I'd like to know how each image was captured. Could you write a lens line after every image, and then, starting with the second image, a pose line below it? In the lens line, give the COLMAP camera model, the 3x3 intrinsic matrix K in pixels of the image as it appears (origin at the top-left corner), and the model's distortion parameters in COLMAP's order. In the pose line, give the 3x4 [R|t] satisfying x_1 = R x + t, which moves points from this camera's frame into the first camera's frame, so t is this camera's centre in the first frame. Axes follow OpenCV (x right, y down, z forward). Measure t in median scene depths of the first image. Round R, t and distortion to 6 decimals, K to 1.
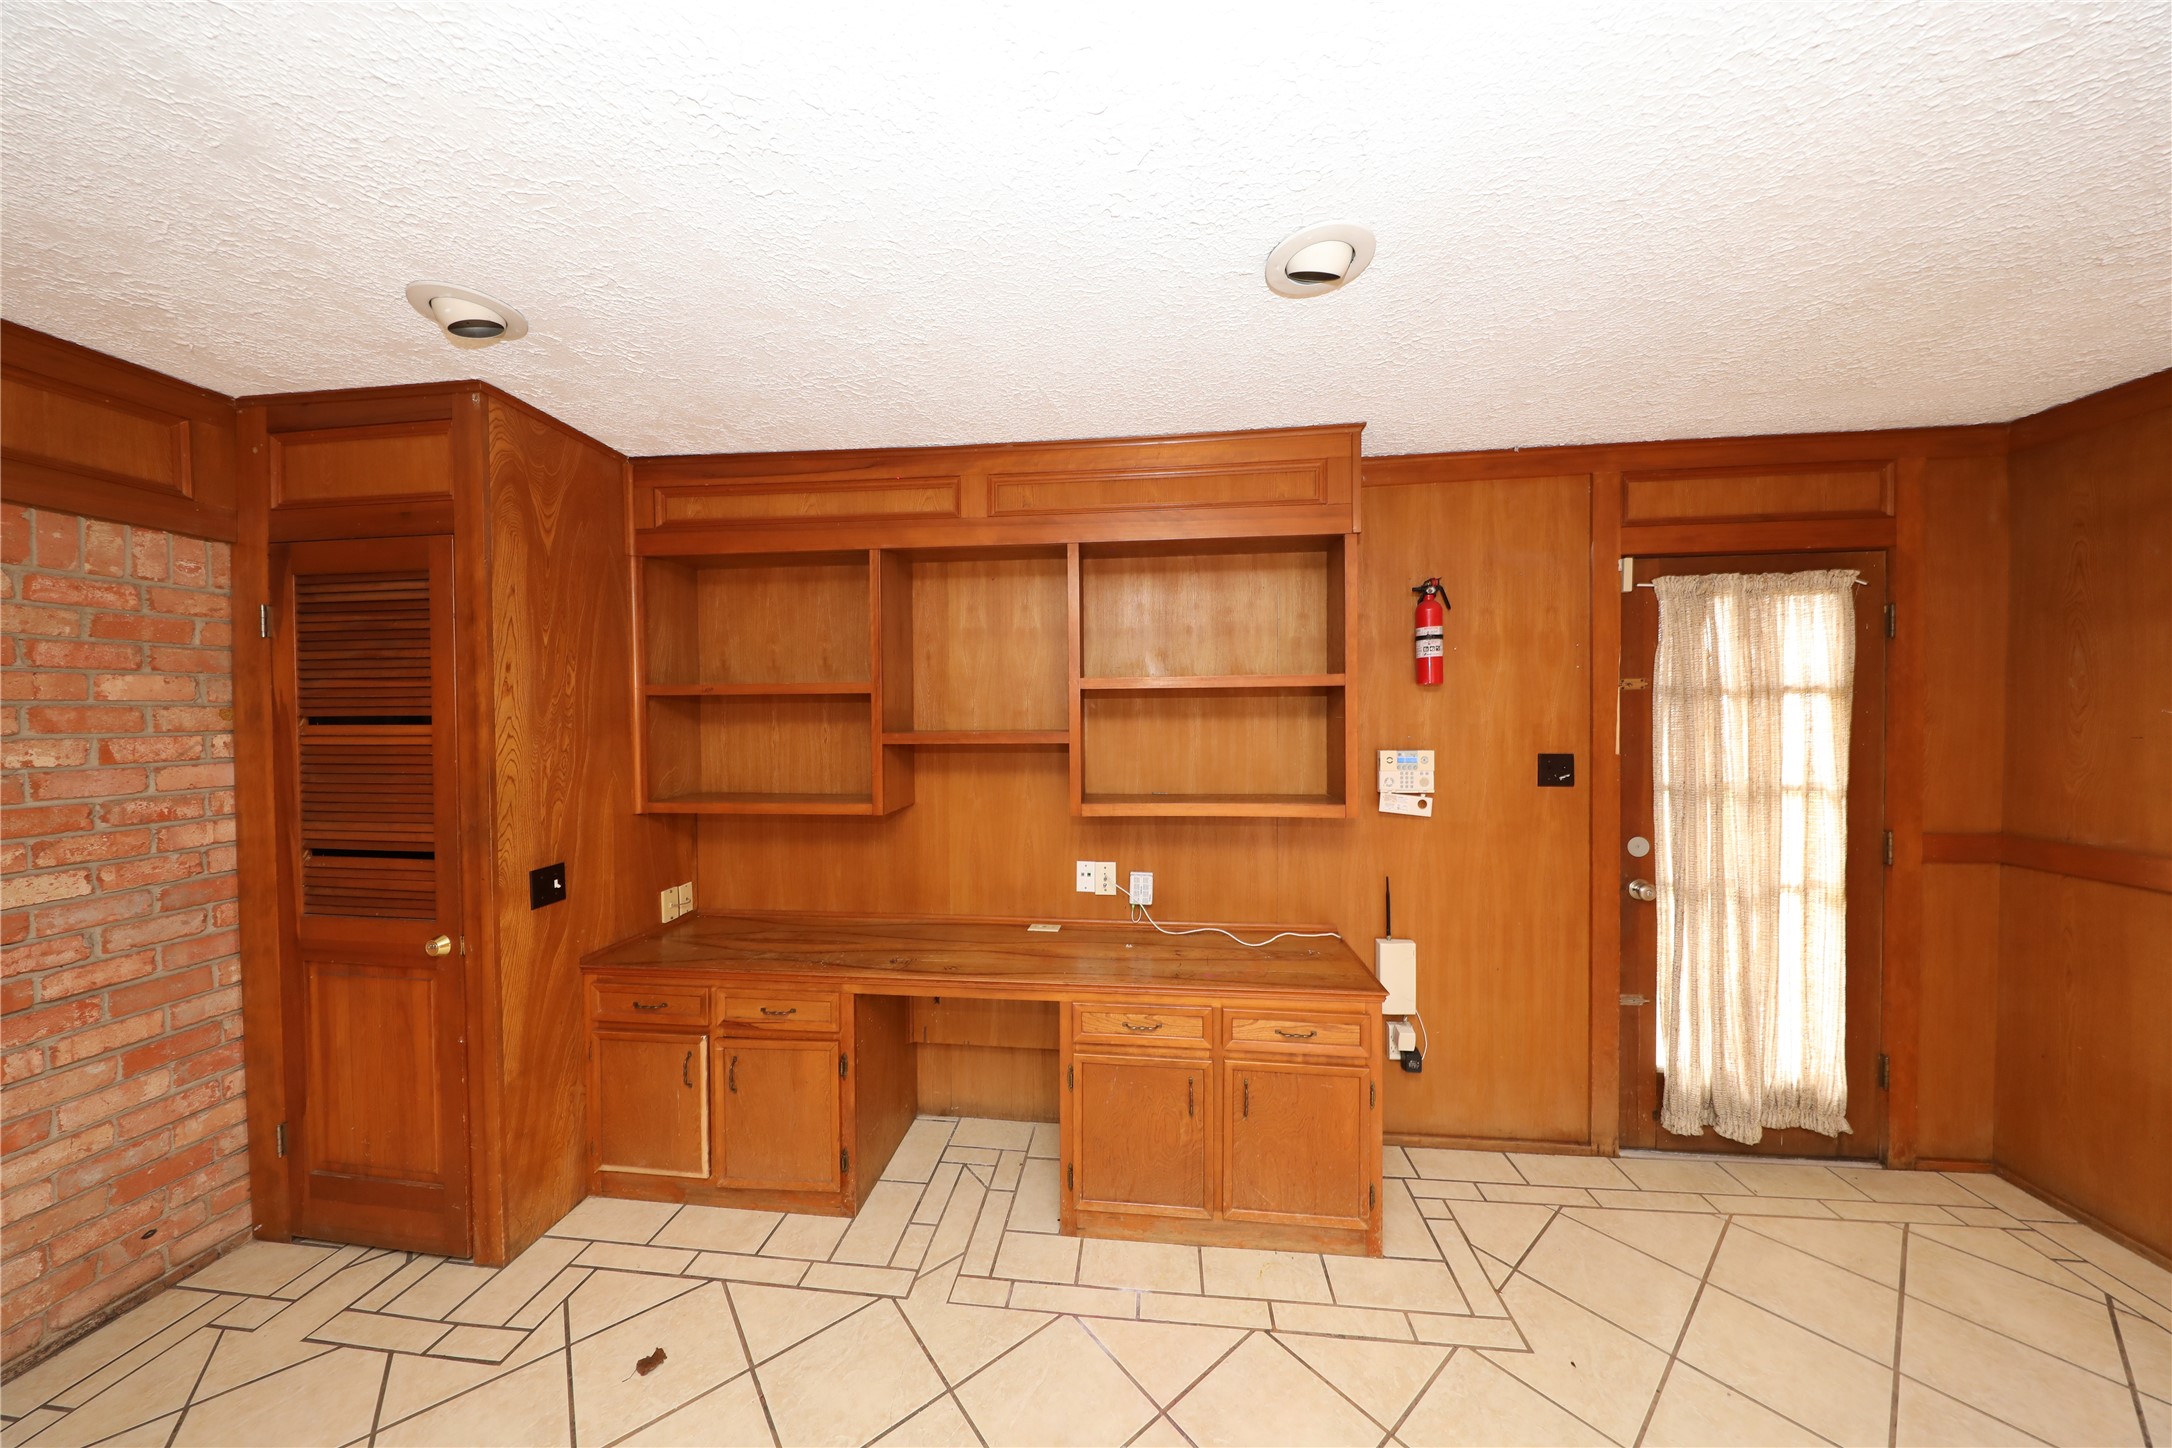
lens RADIAL K [[683.5, 0, 1083.3], [0, 683.5, 726.5], [0, 0, 1]] dist [-0.002473, -0.001500]
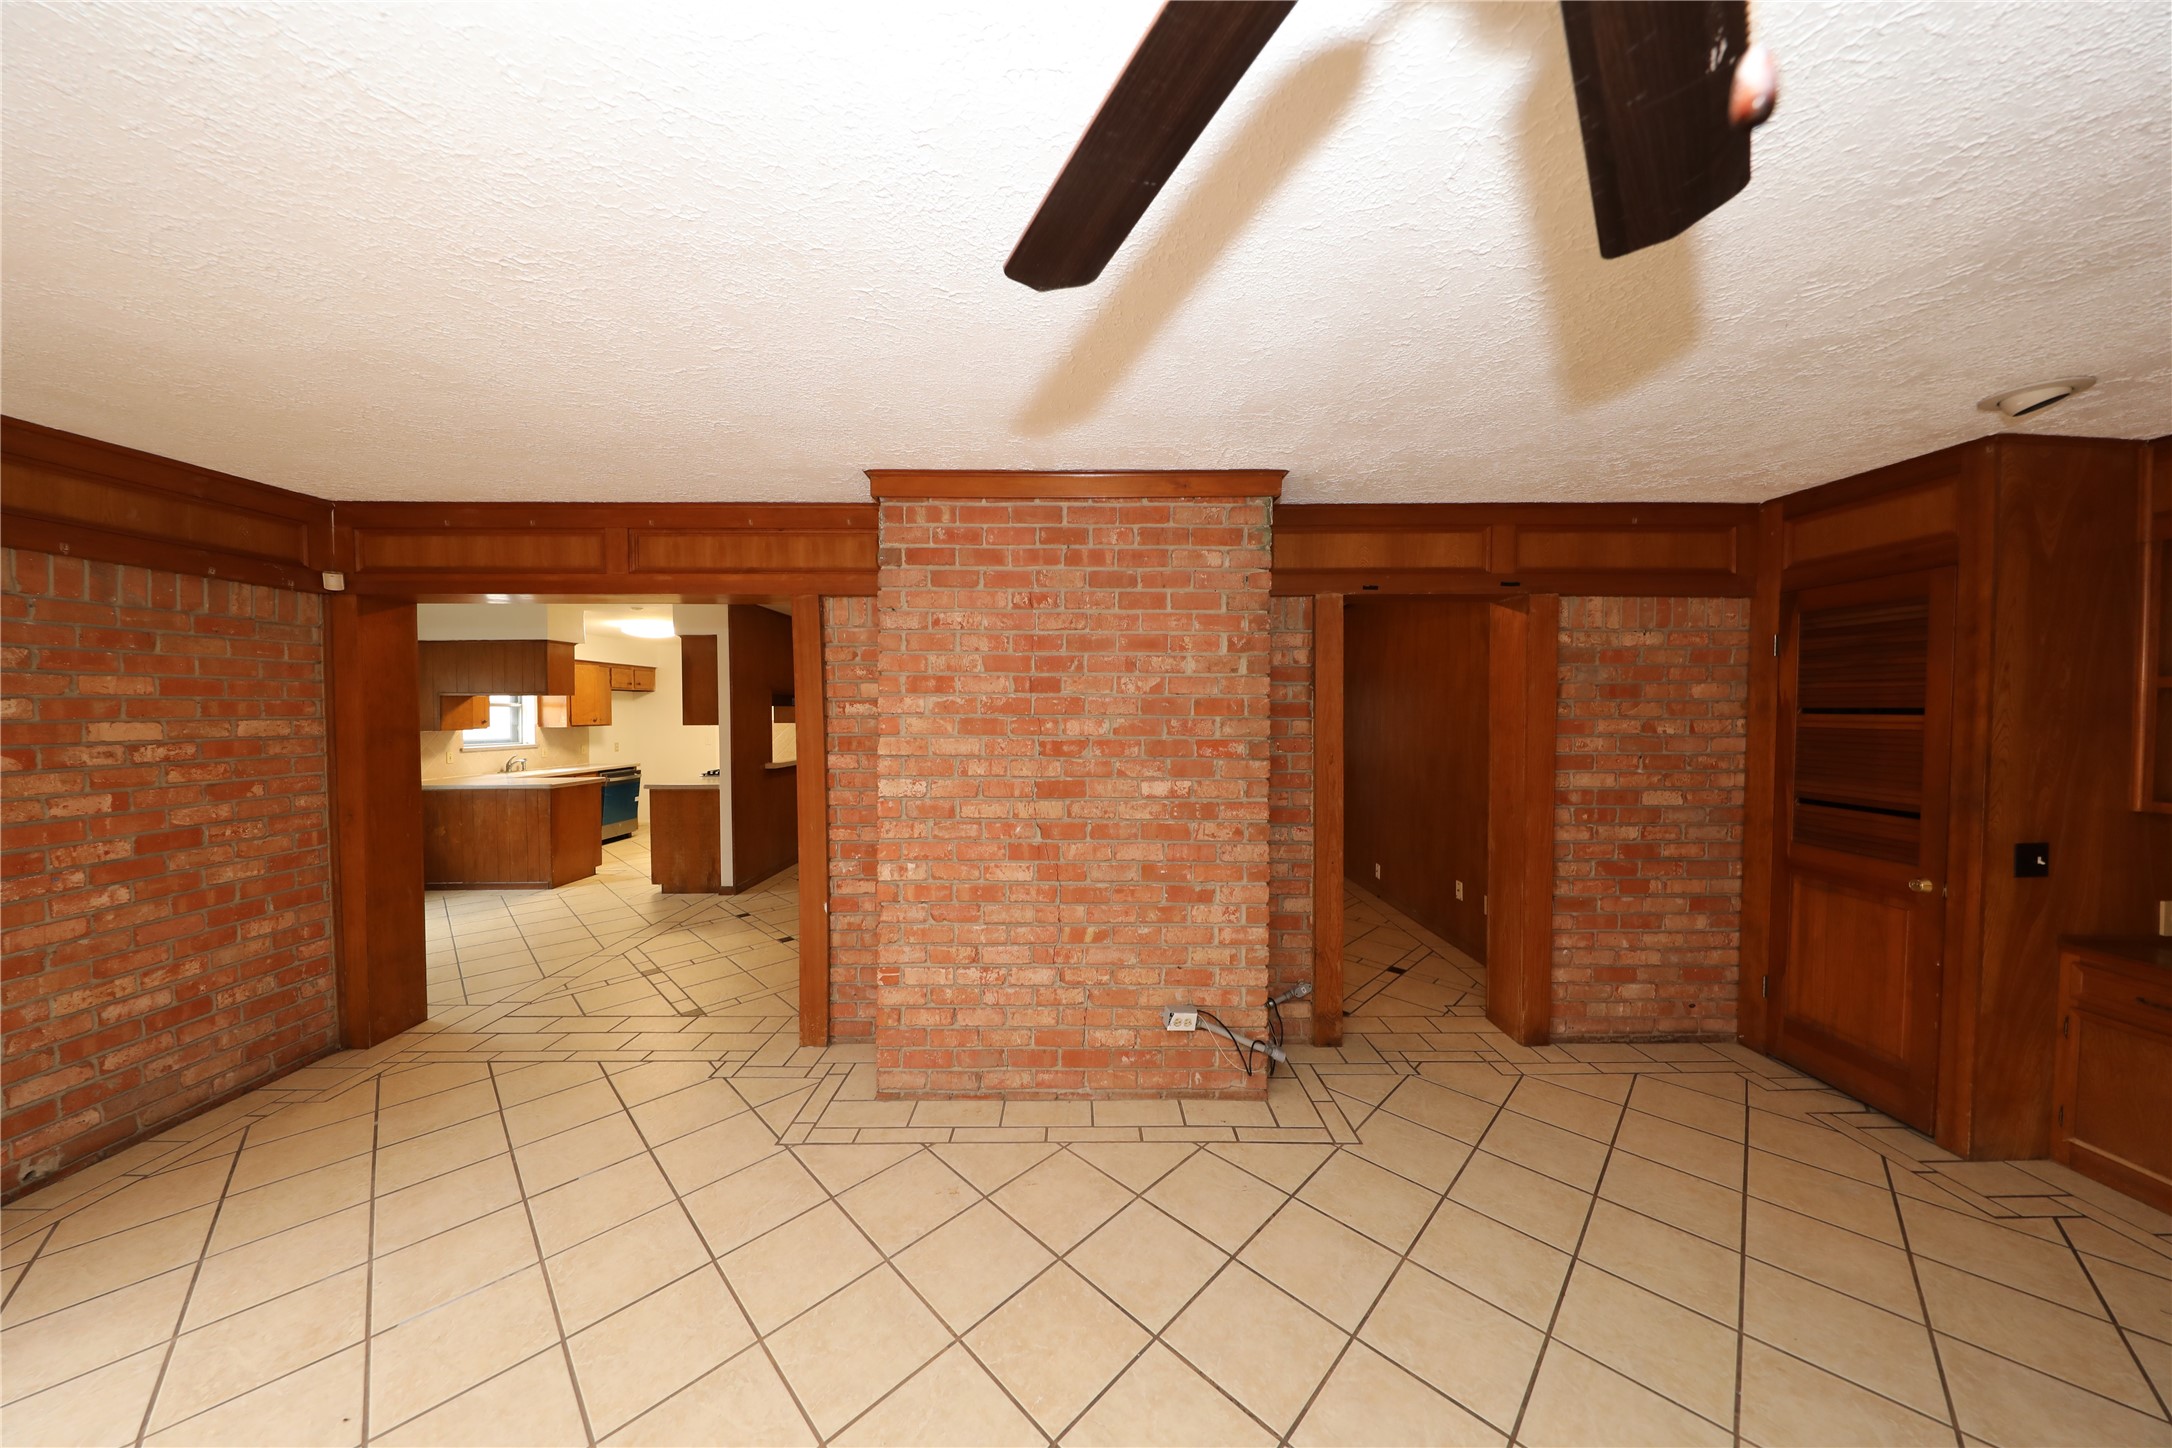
lens RADIAL K [[683.5, 0, 1083.3], [0, 683.5, 726.5], [0, 0, 1]] dist [-0.002473, -0.001500]
pose [[0.116343, 0.032615, -0.992673, 0.138130], [-0.020168, 0.999332, 0.030470, 0.012013], [0.993004, 0.016475, 0.116923, -0.723120]]
